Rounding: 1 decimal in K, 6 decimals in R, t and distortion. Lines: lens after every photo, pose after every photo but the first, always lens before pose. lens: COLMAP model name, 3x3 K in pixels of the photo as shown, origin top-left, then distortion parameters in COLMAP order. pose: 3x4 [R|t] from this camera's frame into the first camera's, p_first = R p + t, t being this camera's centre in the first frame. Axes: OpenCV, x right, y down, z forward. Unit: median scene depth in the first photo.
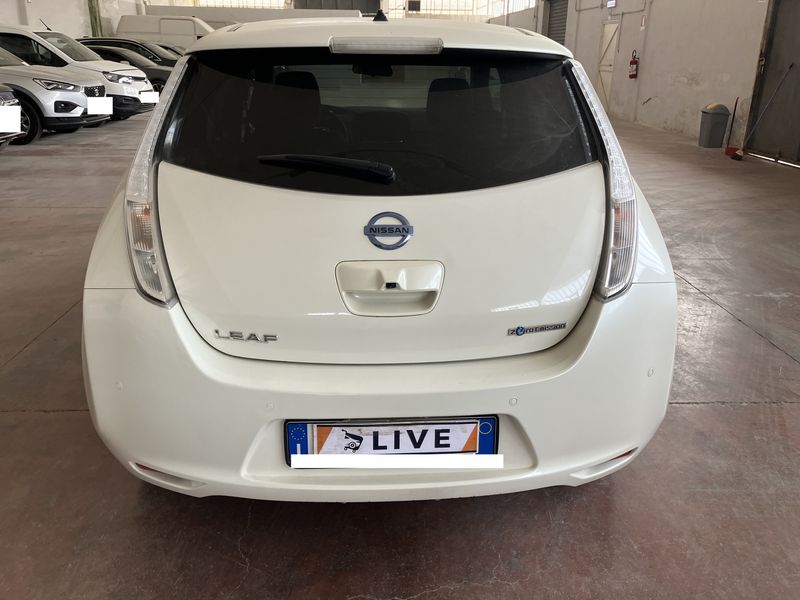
lens RADIAL K [[640.4, 0, 409.0], [0, 640.4, 301.5], [0, 0, 1]] dist [0.032895, -0.042800]
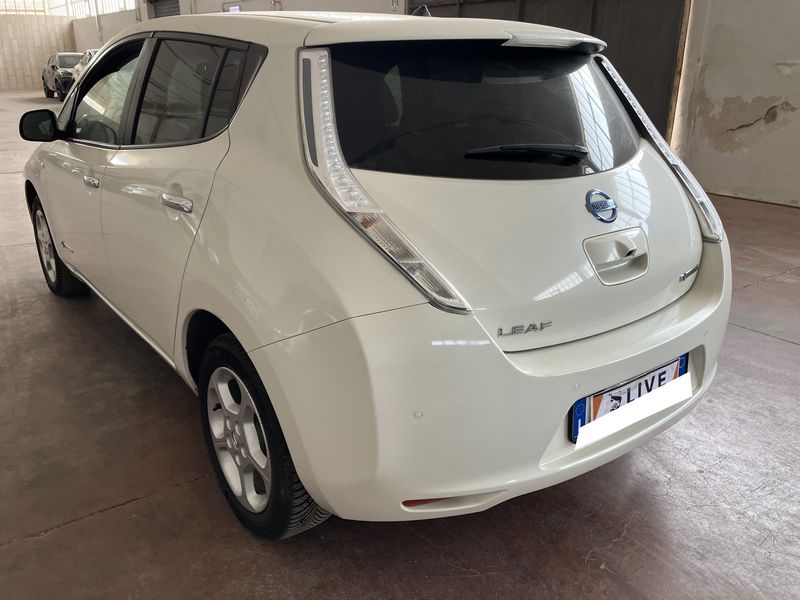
lens RADIAL K [[640.4, 0, 397.4], [0, 640.4, 303.4], [0, 0, 1]] dist [0.032895, -0.042800]
pose [[0.842637, -0.194427, 0.502156, -0.900760], [0.196539, 0.979253, 0.049351, -0.070996], [-0.501333, 0.057108, 0.863368, 0.236312]]
